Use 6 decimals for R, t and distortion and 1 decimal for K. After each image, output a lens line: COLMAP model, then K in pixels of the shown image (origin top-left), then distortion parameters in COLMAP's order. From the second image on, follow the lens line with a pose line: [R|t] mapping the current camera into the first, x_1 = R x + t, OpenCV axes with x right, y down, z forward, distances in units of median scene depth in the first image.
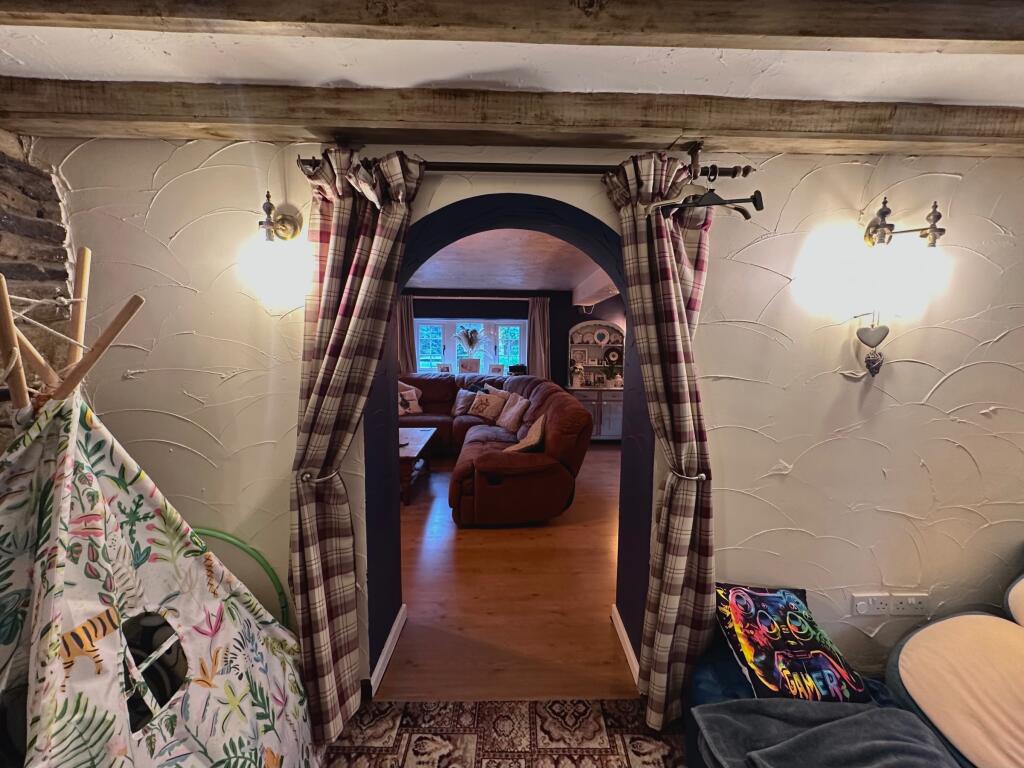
lens RADIAL K [[411.1, 0, 511.0], [0, 411.1, 384.6], [0, 0, 1]] dist [-0.003001, 0.001292]
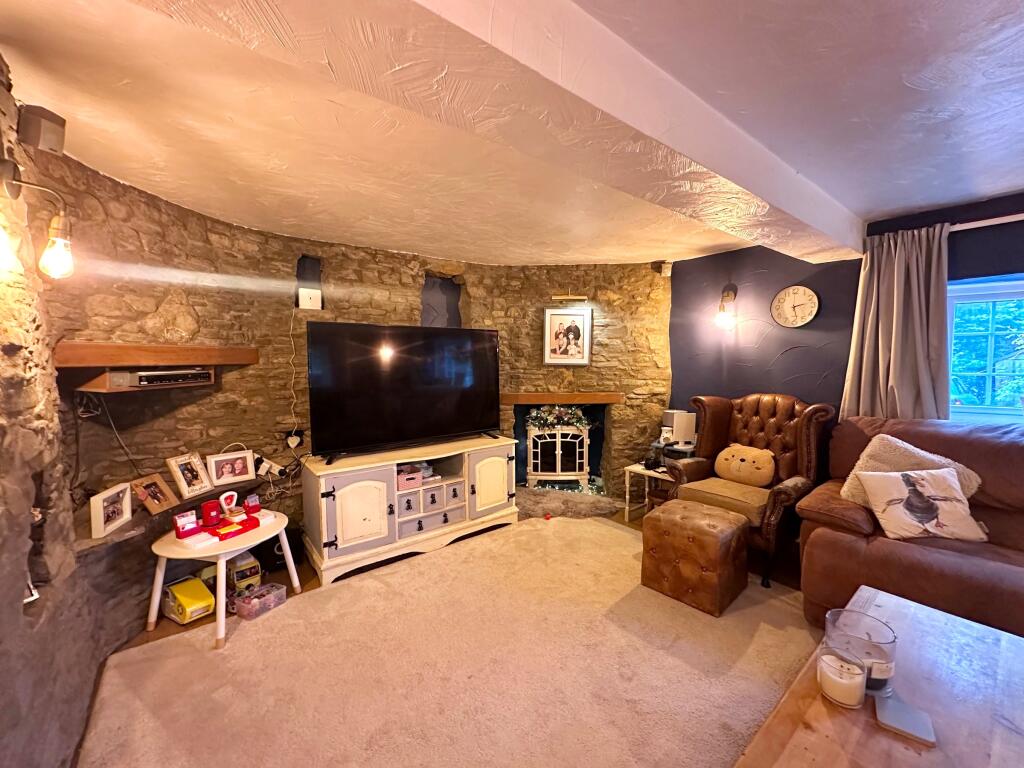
lens RADIAL K [[411.1, 0, 513.0], [0, 411.1, 381.4], [0, 0, 1]] dist [-0.003001, 0.001292]
pose [[0.596367, 0.026356, -0.802279, -0.160095], [-0.063568, 0.997873, -0.014471, -0.031596], [0.800191, 0.059630, 0.596773, 0.417256]]
